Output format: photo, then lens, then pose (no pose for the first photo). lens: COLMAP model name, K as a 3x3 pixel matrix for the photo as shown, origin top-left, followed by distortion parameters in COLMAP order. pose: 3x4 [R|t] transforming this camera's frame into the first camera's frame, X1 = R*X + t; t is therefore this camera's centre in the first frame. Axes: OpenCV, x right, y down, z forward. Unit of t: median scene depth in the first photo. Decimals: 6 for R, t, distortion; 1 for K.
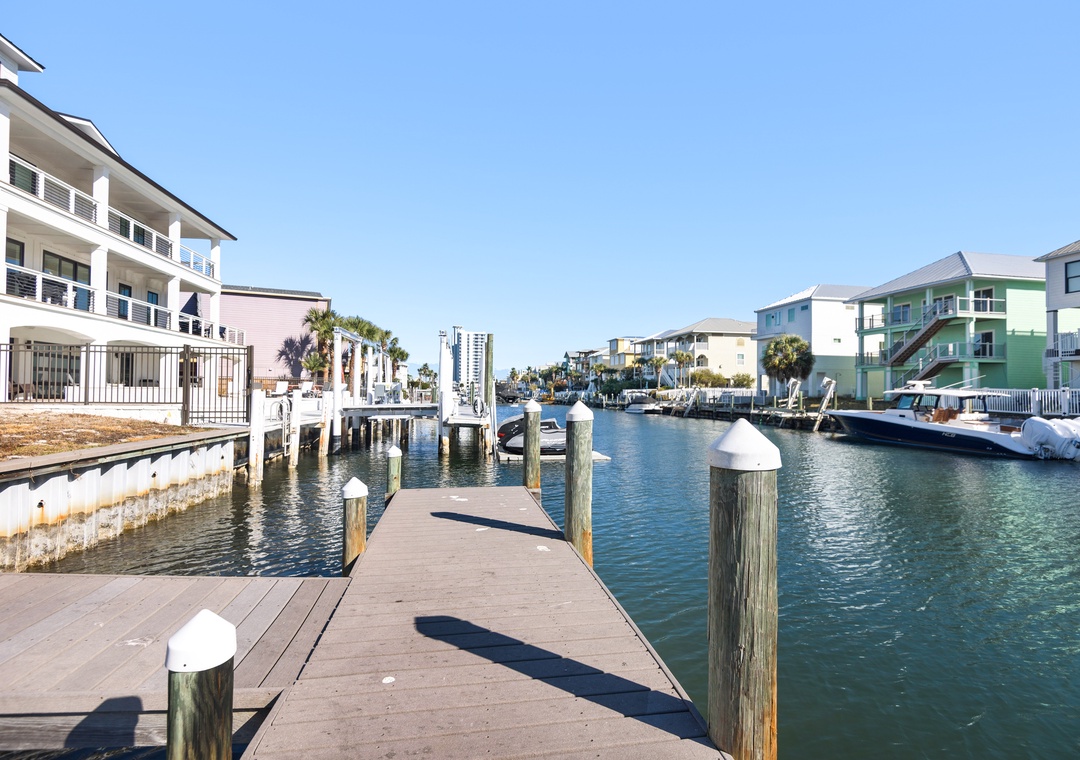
lens RADIAL K [[516.7, 0, 532.2], [0, 516.7, 386.3], [0, 0, 1]] dist [0.010017, -0.010892]
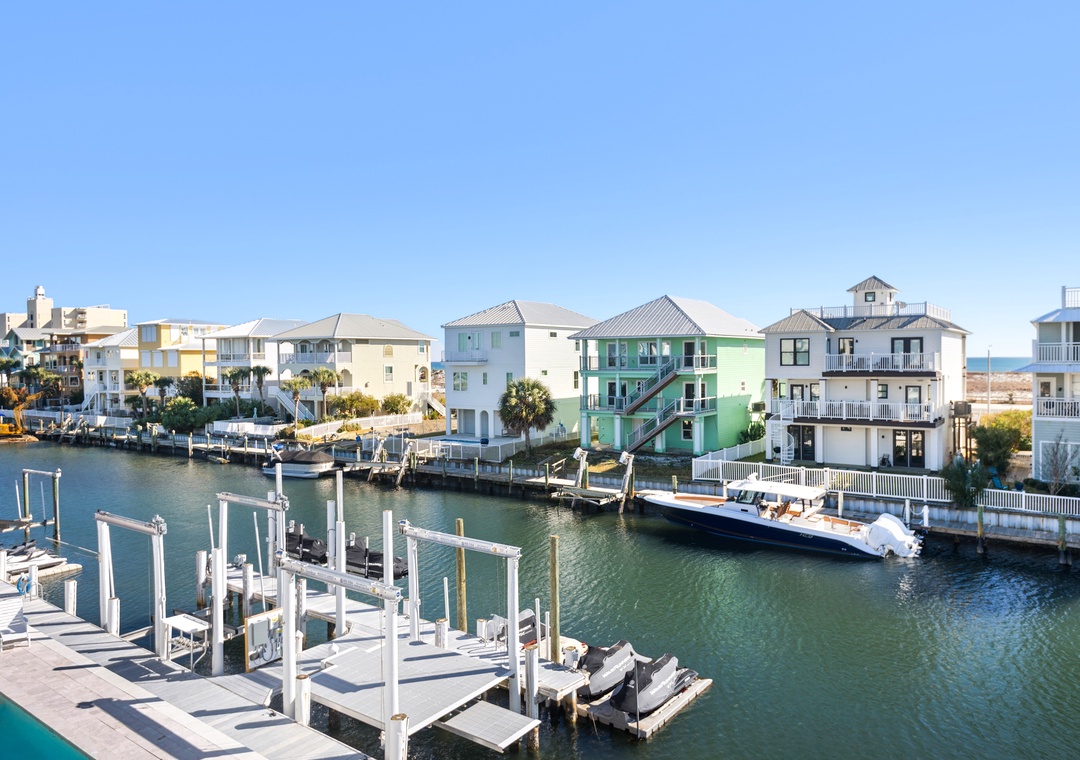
lens RADIAL K [[734.2, 0, 551.1], [0, 734.2, 382.0], [0, 0, 1]] dist [0.040643, -0.016540]
pose [[0.700084, -0.033649, 0.713267, -0.283158], [0.003465, 0.999037, 0.043729, -0.126732], [-0.714052, -0.028143, 0.699526, 0.128007]]
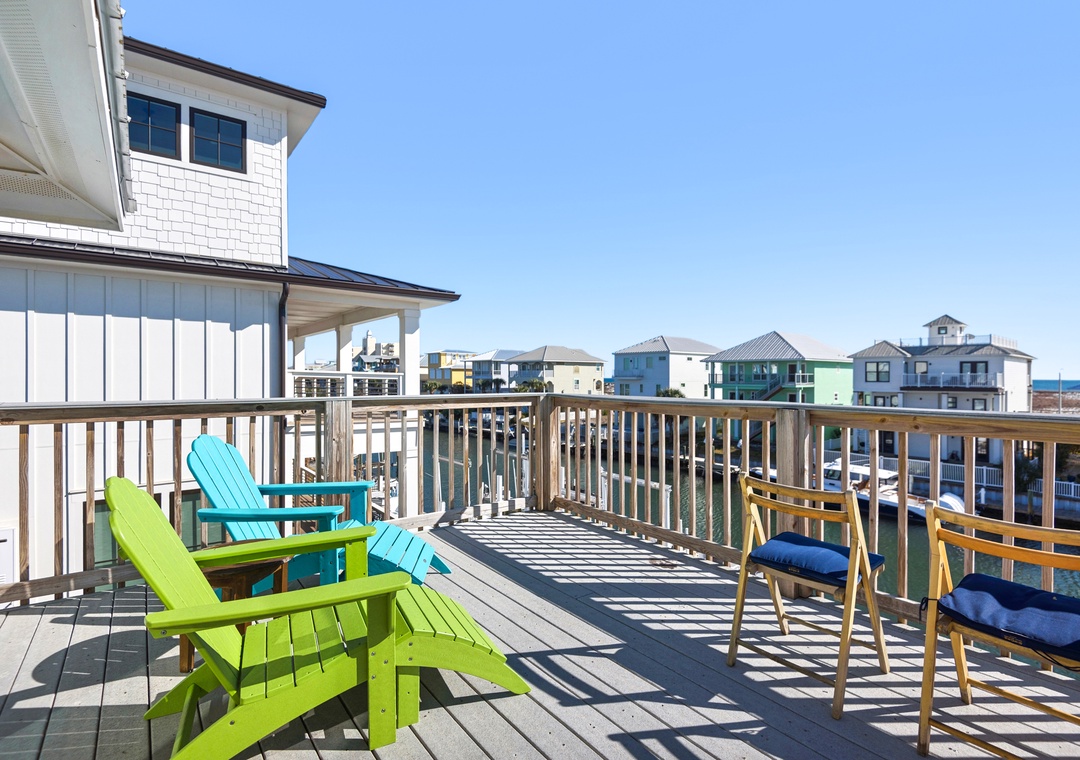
lens RADIAL K [[516.7, 0, 535.9], [0, 516.7, 378.5], [0, 0, 1]] dist [0.010017, -0.010892]
pose [[0.871783, -0.005311, 0.489863, -0.341563], [-0.003316, 0.999854, 0.016742, -0.124449], [-0.489880, -0.016220, 0.871639, 0.076036]]
